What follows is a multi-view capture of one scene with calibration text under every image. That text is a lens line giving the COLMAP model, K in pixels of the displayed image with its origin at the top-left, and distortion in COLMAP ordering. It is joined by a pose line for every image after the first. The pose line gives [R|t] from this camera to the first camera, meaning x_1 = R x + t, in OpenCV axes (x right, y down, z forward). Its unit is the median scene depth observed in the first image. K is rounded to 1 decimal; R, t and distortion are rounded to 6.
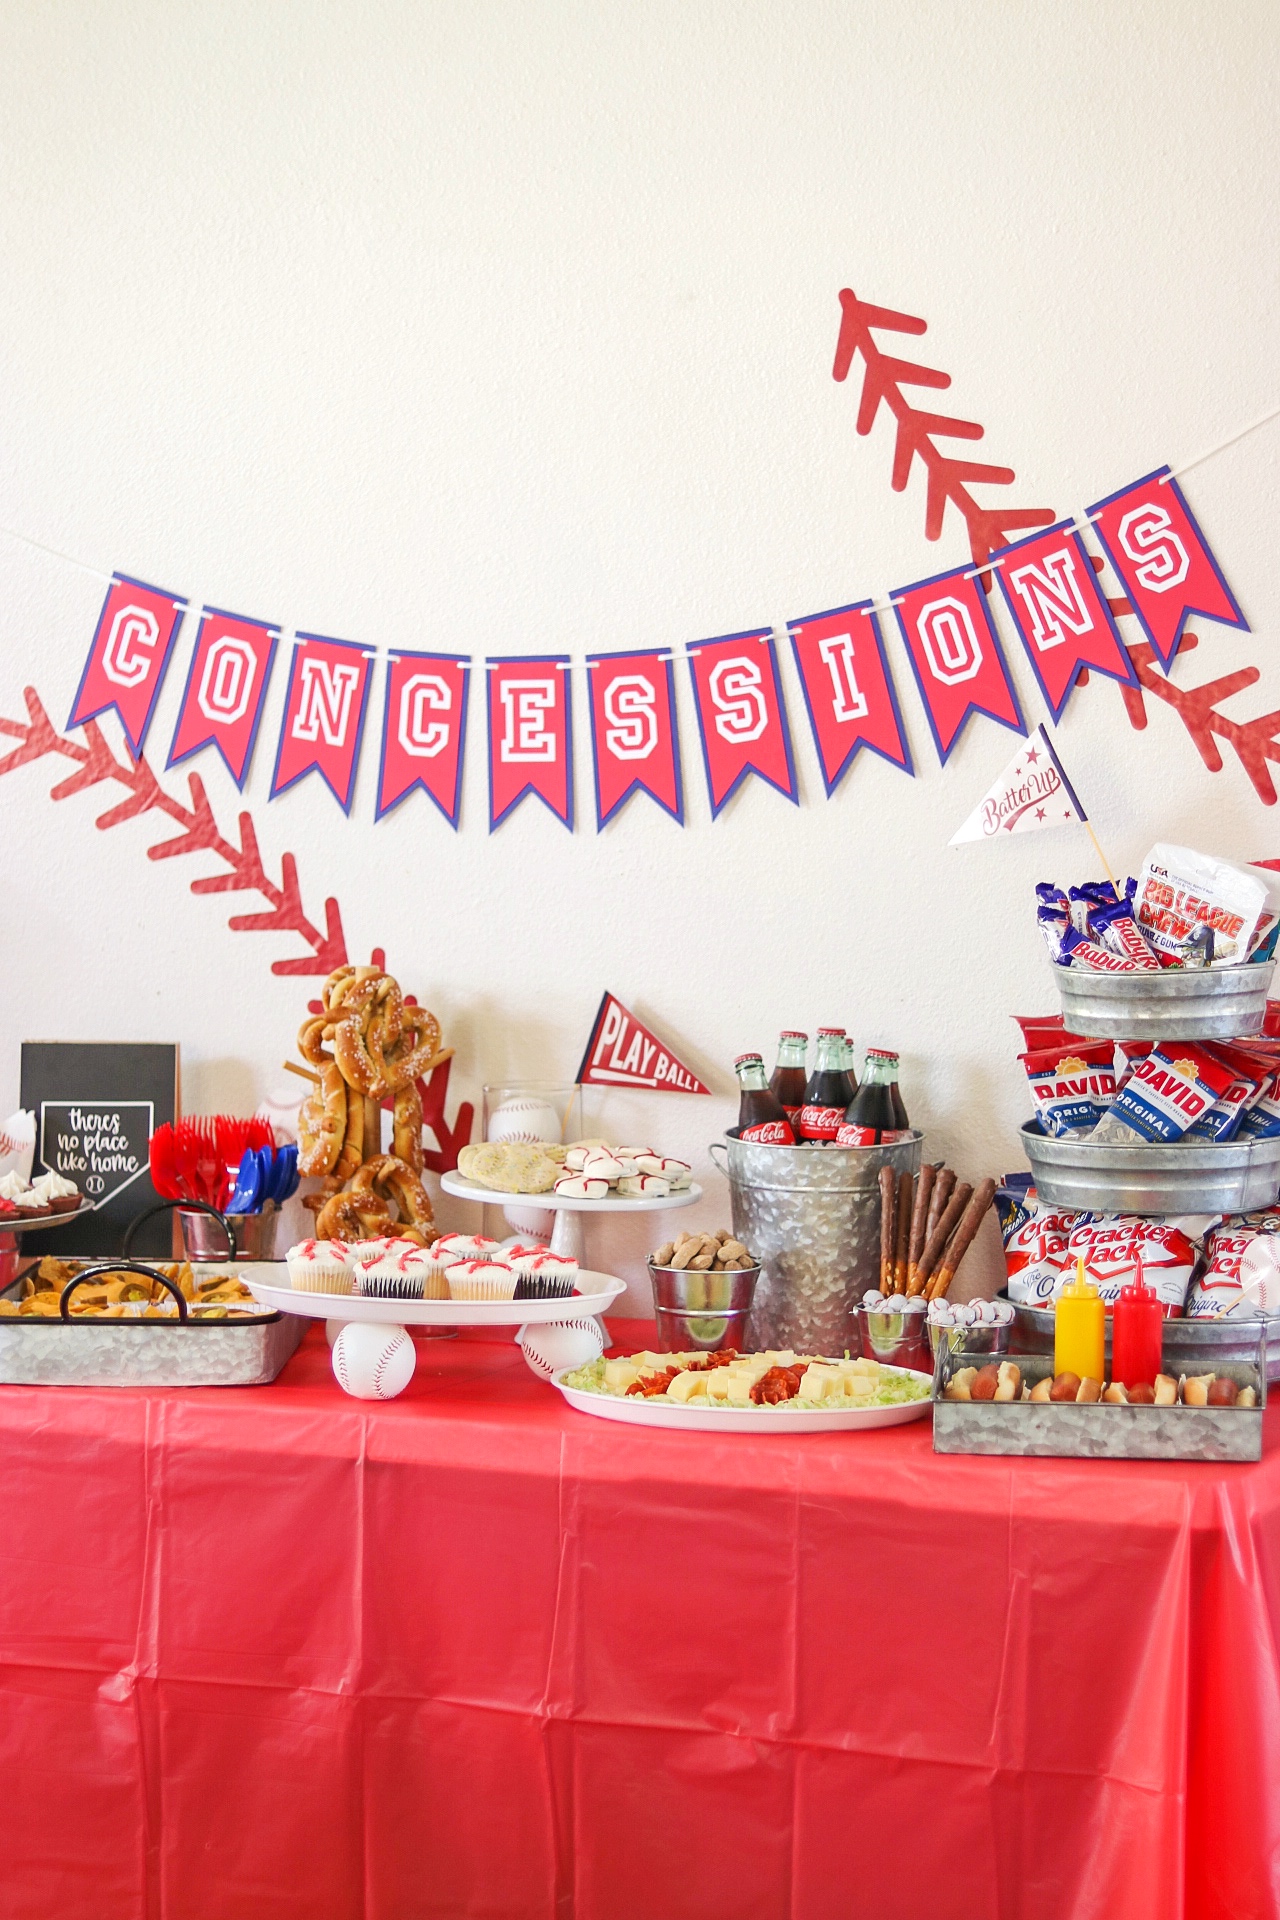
lens RADIAL K [[4501.6, 0, 642.4], [0, 4501.6, 952.5], [0, 0, 1]] dist [-0.103739, -0.311292]
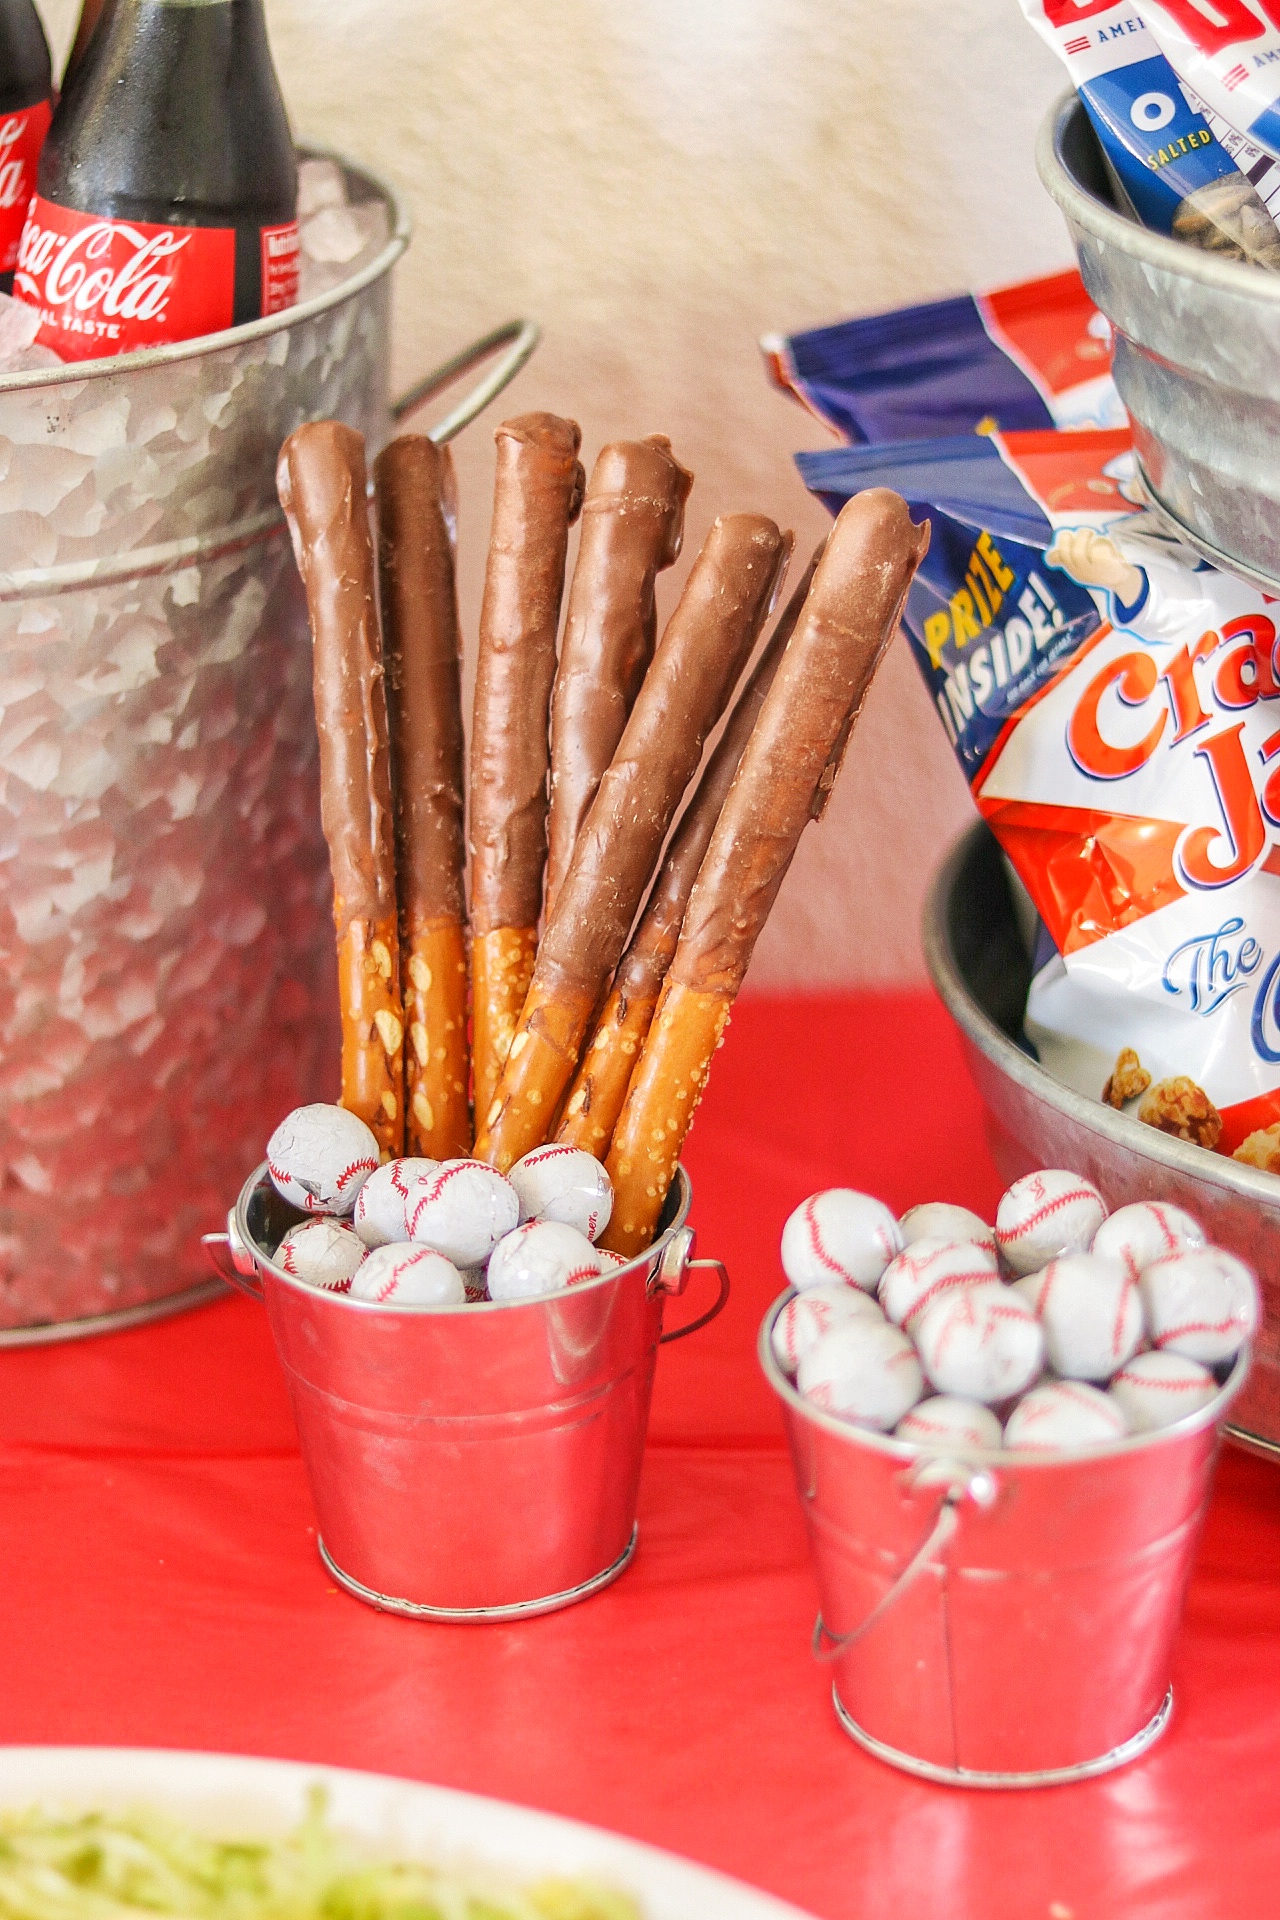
lens RADIAL K [[4646.5, 0, 641.2], [0, 4646.5, 954.3], [0, 0, 1]] dist [-0.155903, 0.135414]
pose [[0.930015, -0.172555, 0.324494, -0.002691], [0.053945, 0.937456, 0.343897, 0.000390], [-0.363540, -0.302325, 0.881157, 0.774455]]
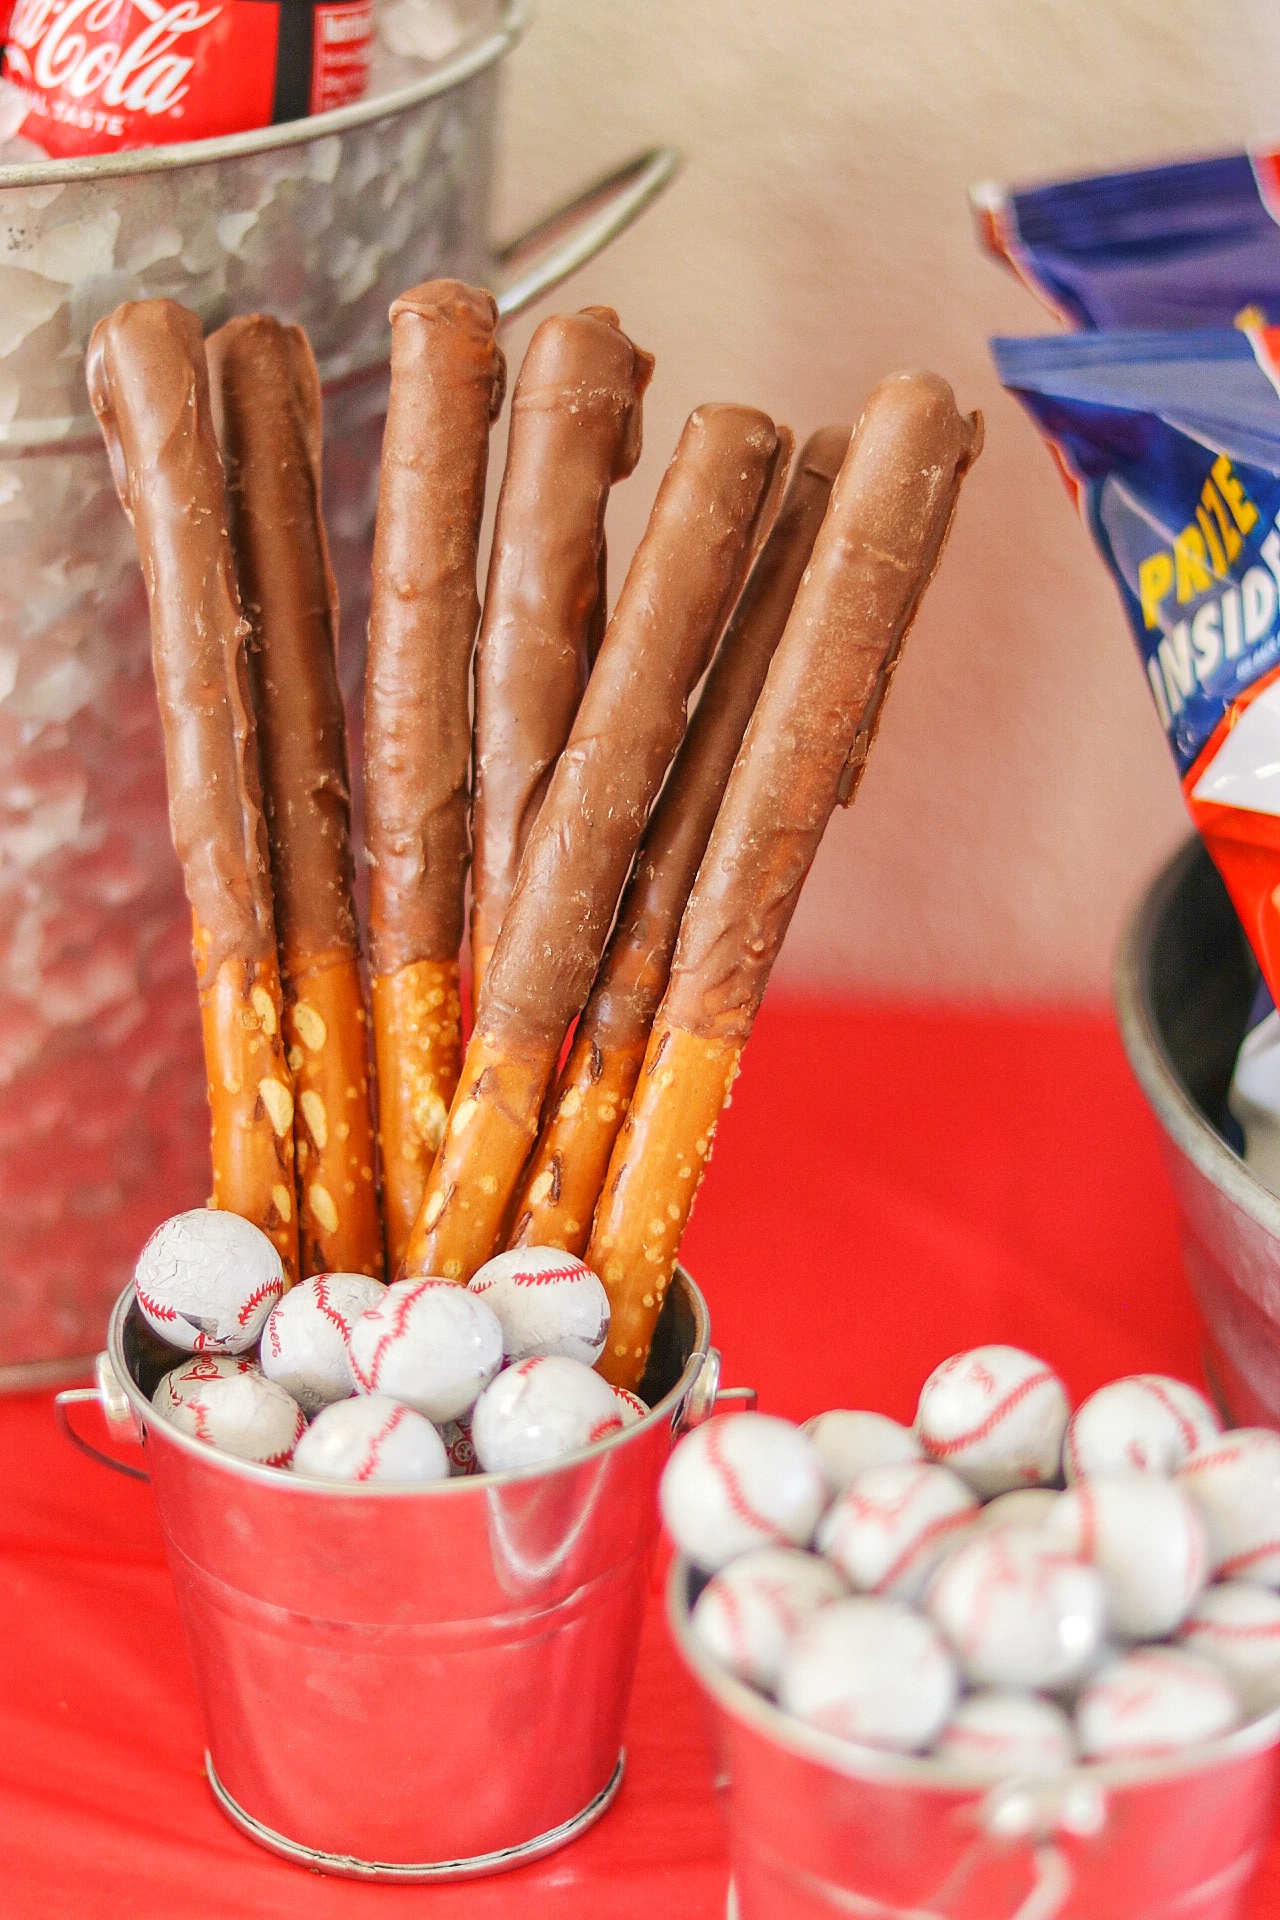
lens RADIAL K [[4596.0, 0, 640.4], [0, 4596.0, 958.6], [0, 0, 1]] dist [-0.150469, 0.200971]
pose [[0.843889, -0.222245, 0.488322, -0.010074], [0.028285, 0.927333, 0.373167, 0.011379], [-0.535771, -0.301099, 0.788852, 0.828626]]
